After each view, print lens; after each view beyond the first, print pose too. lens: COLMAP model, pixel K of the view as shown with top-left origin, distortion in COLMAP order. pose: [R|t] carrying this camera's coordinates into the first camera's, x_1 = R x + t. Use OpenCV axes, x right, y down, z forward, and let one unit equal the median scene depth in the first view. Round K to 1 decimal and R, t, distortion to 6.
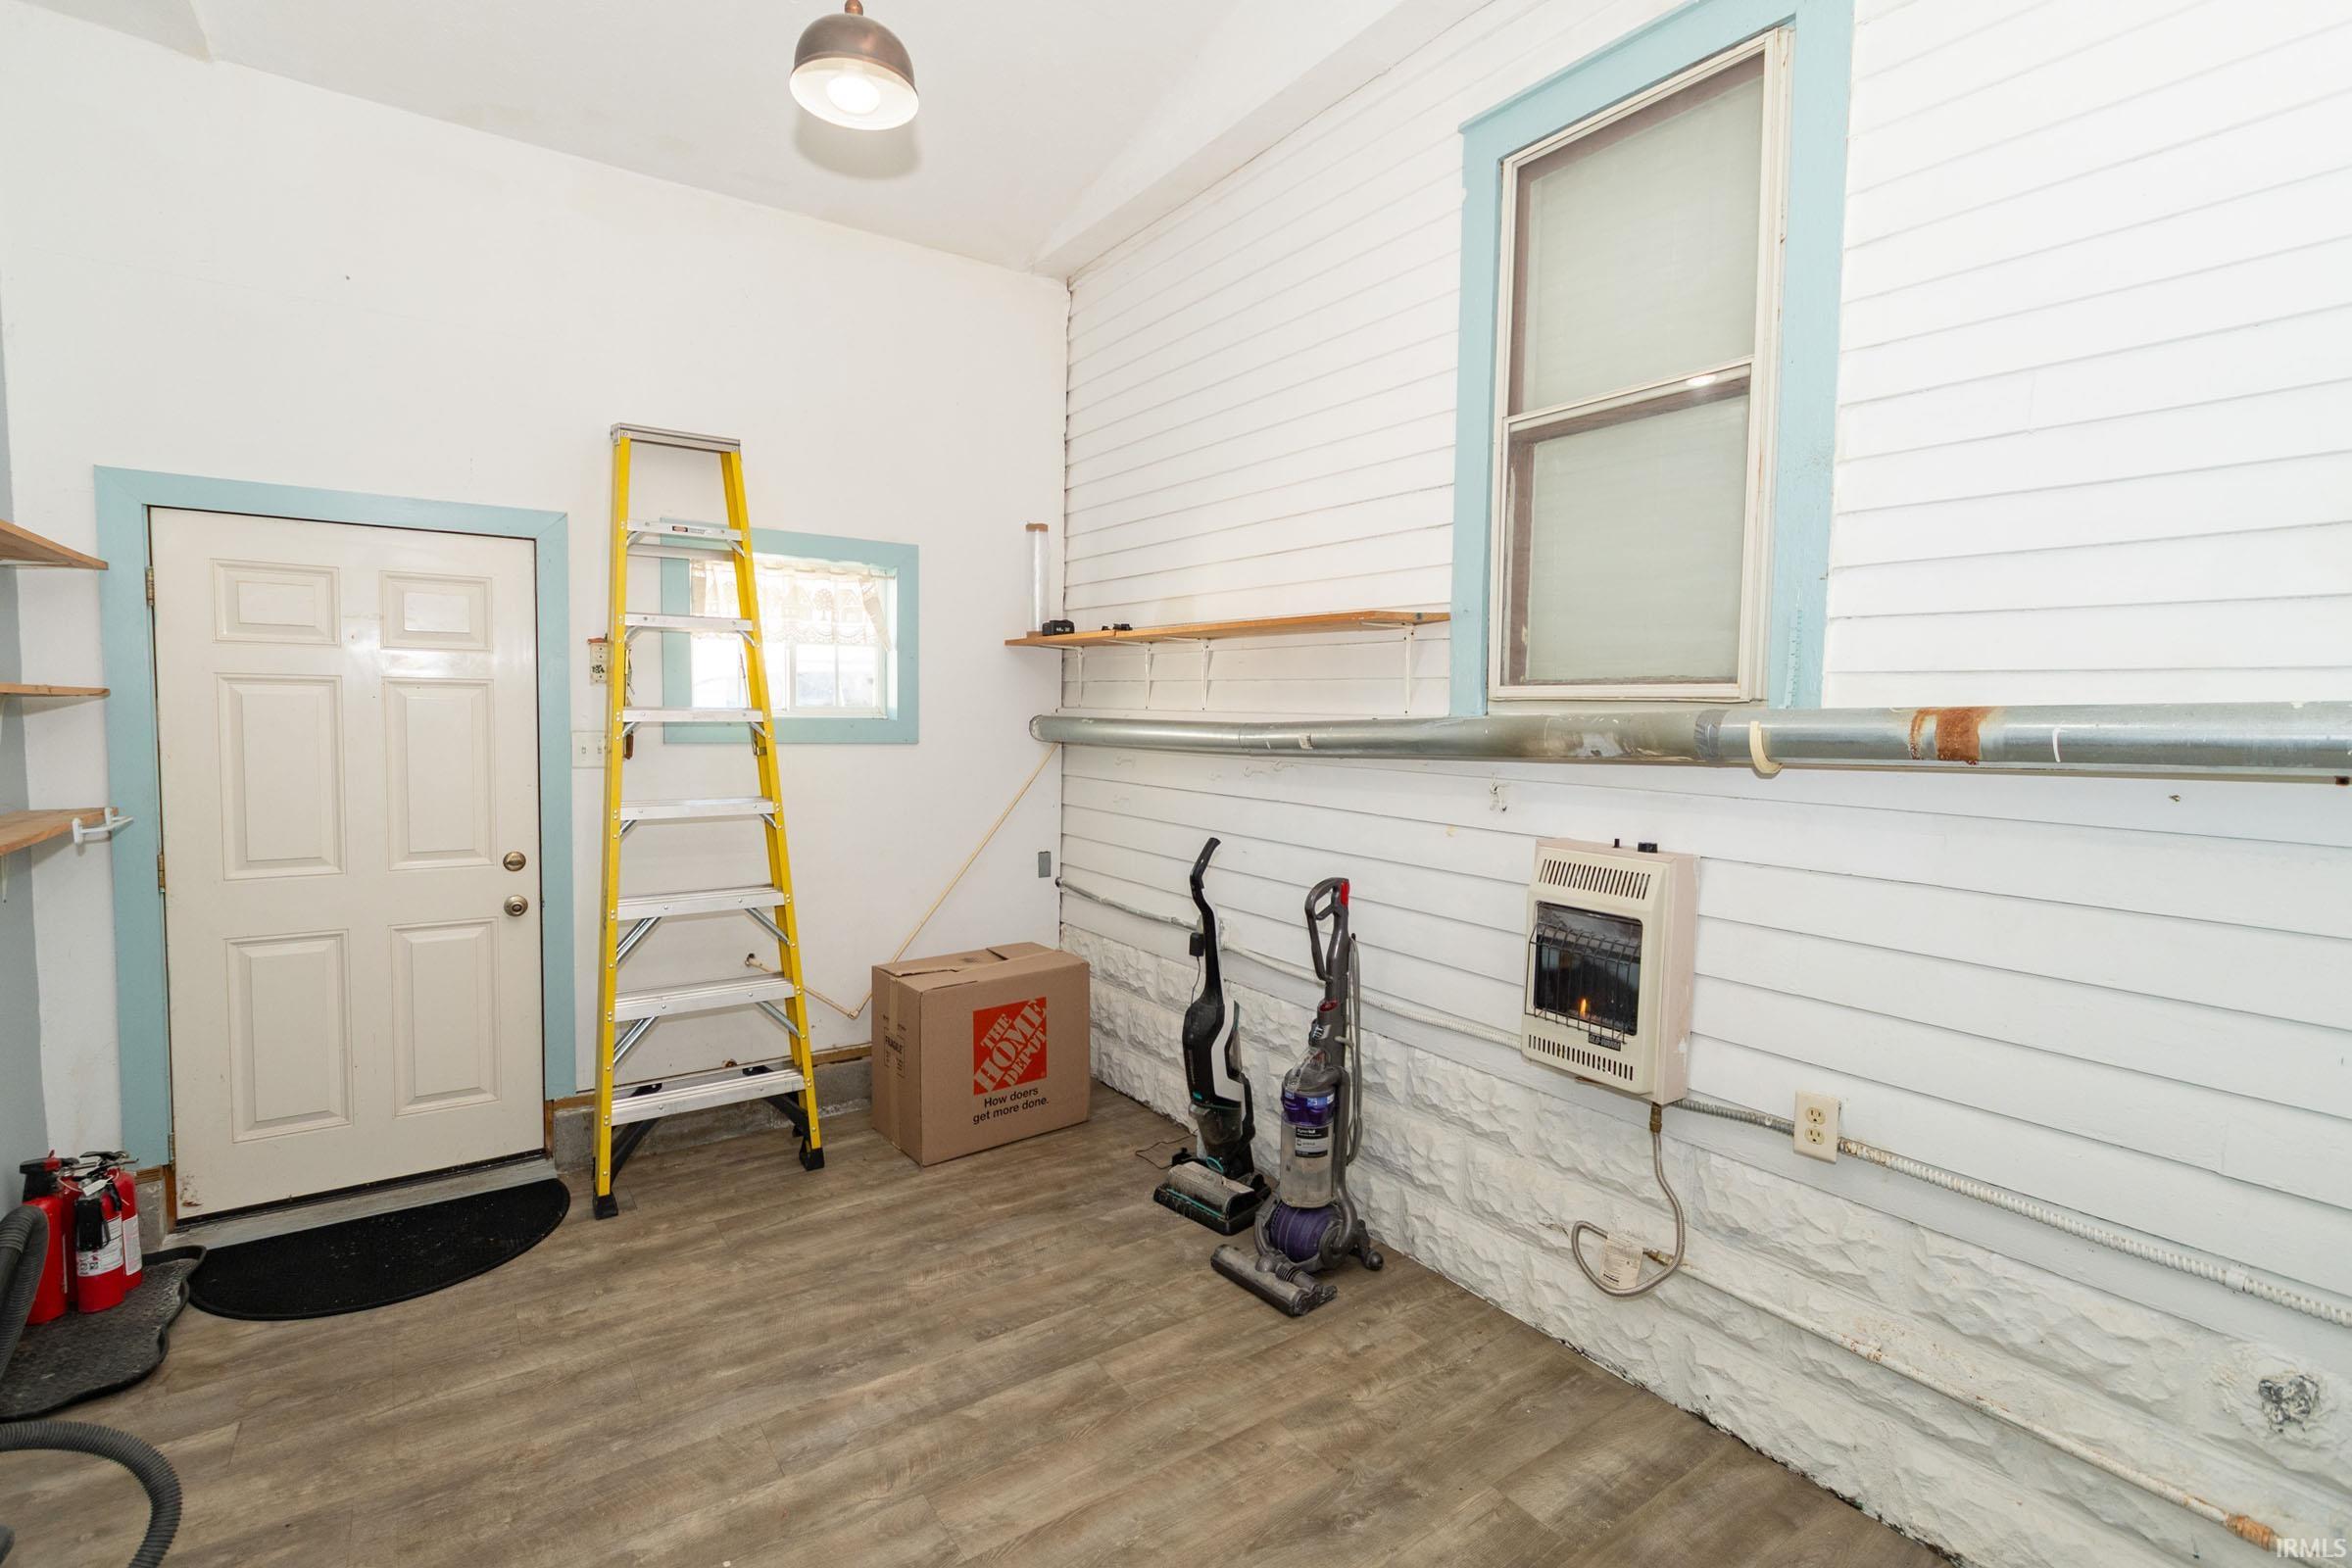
lens RADIAL K [[1036.4, 0, 1116.3], [0, 1036.4, 772.8], [0, 0, 1]] dist [0.004467, -0.002354]
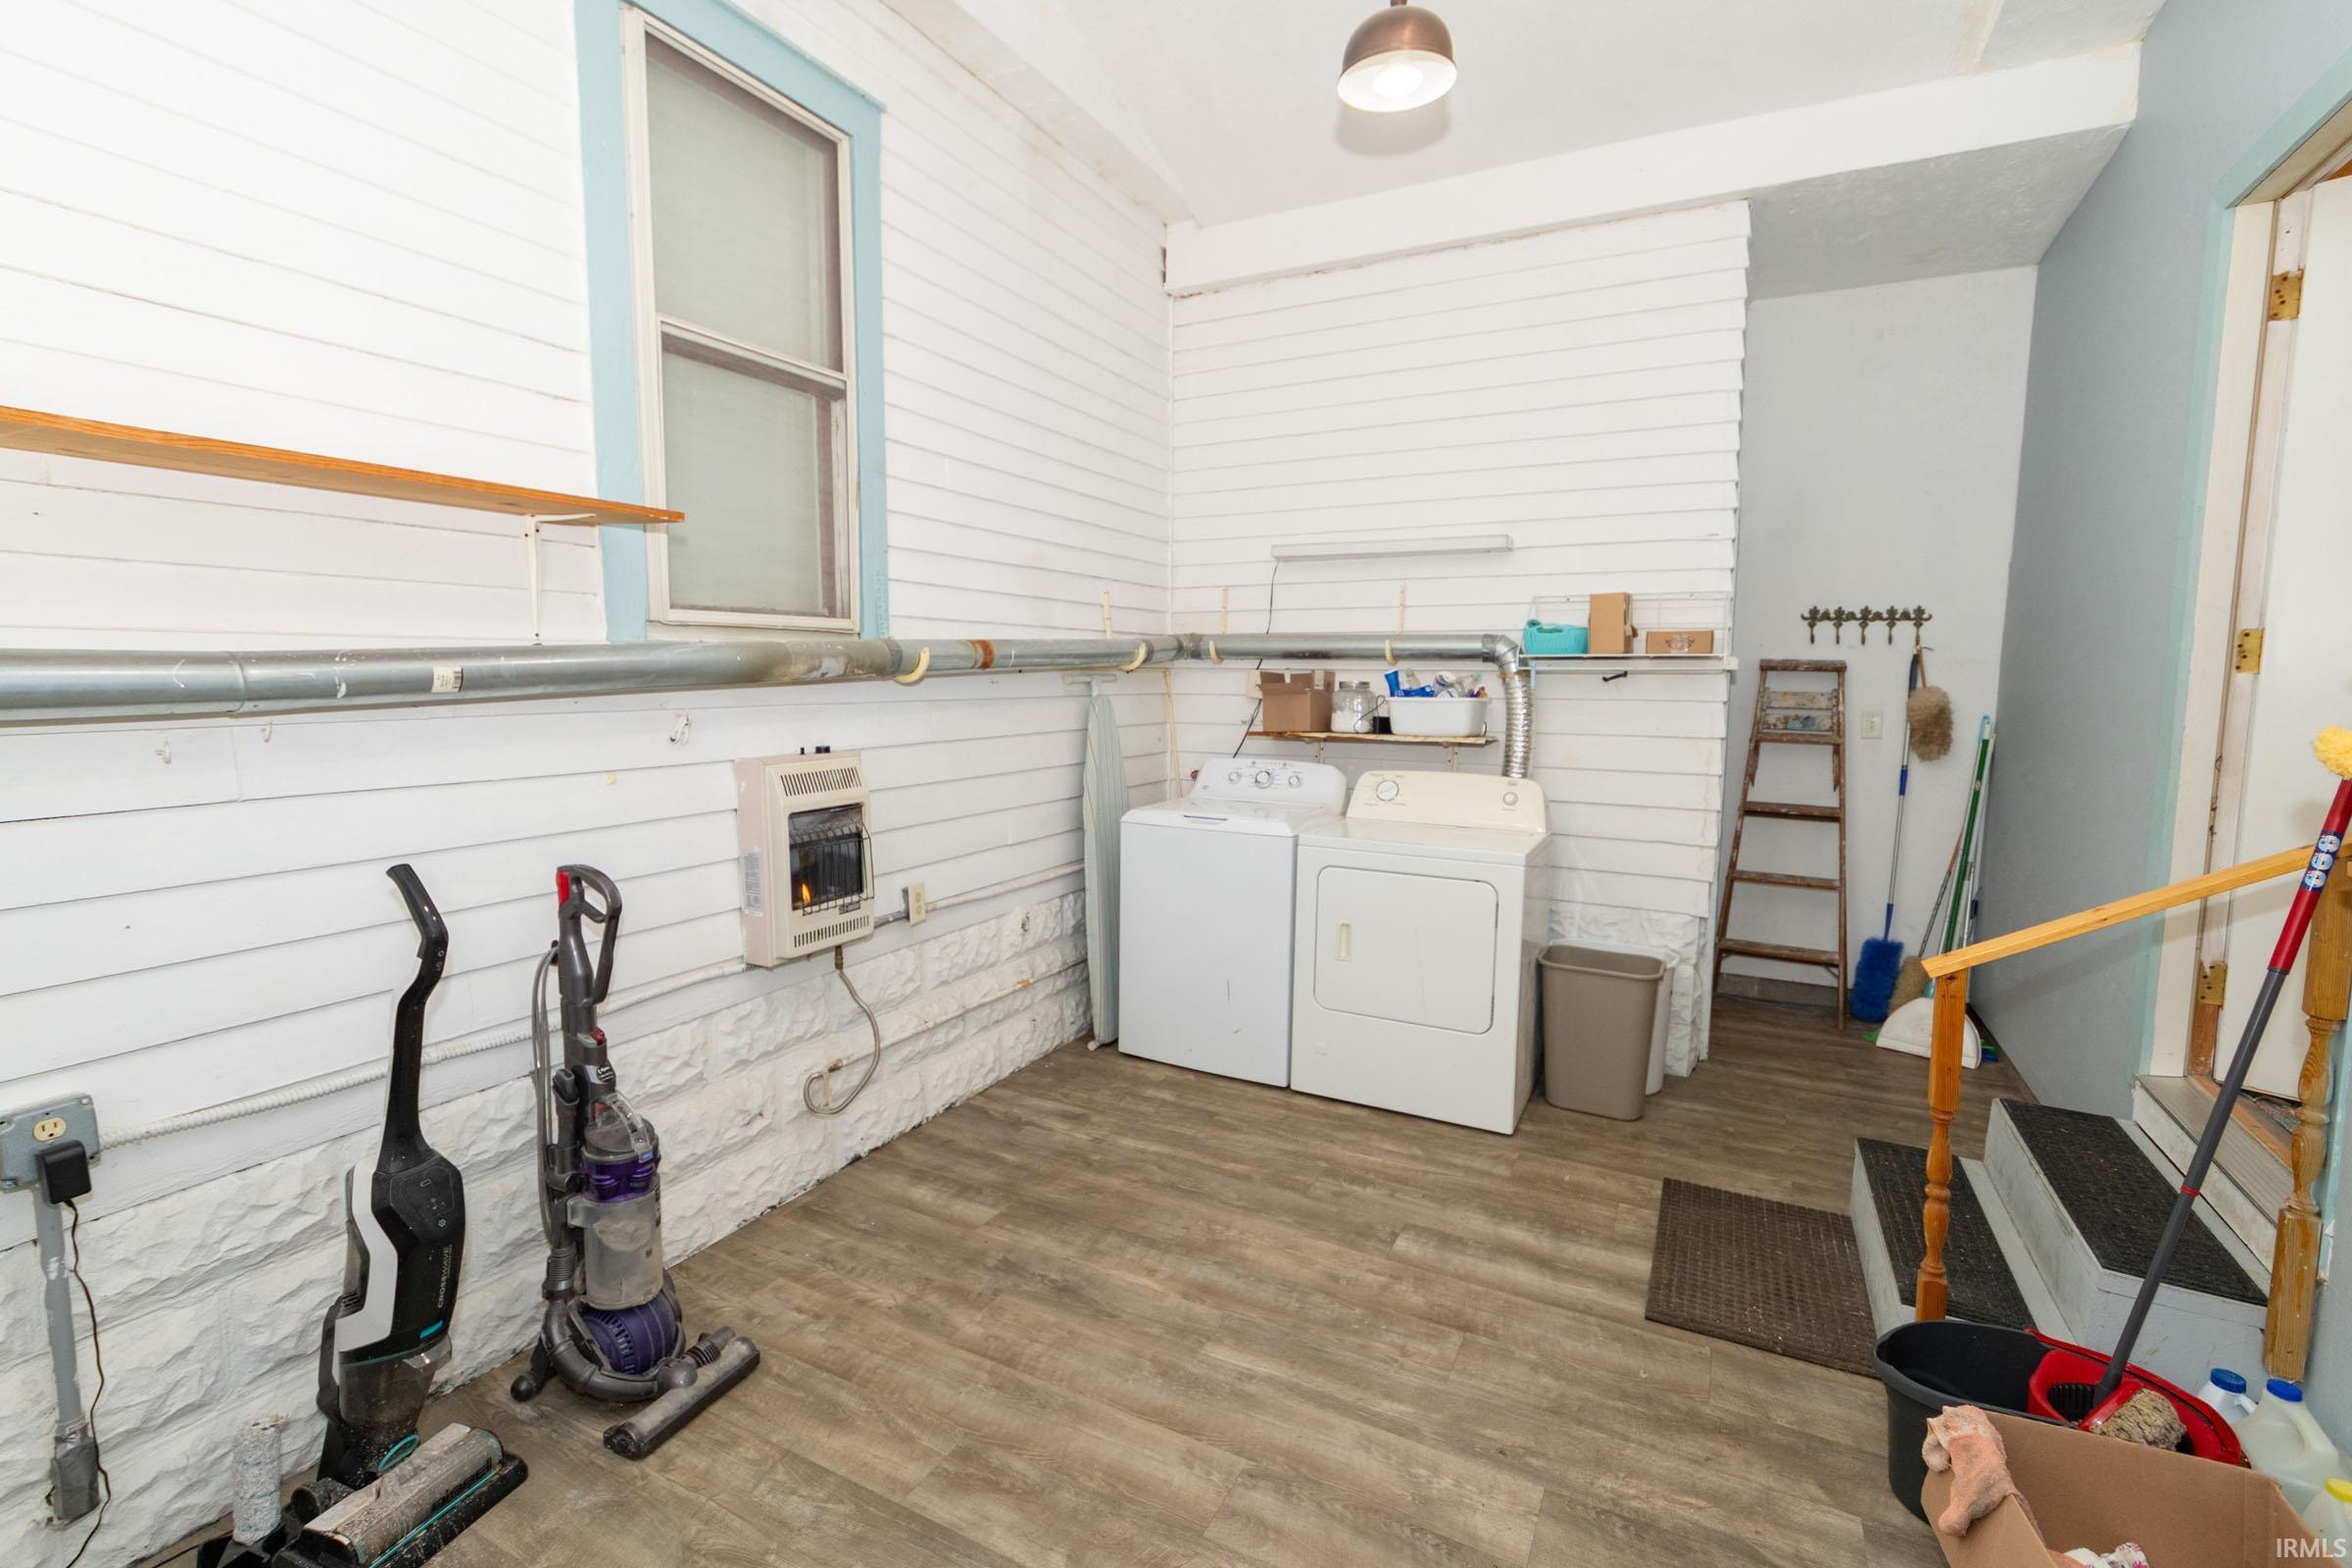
lens RADIAL K [[1036.4, 0, 1176.2], [0, 1036.4, 773.2], [0, 0, 1]] dist [0.004467, -0.002354]
pose [[-0.472256, -0.109431, 0.874642, -0.771079], [0.037849, 0.988831, 0.144154, -0.062539], [-0.880648, 0.101182, -0.462840, 1.202392]]
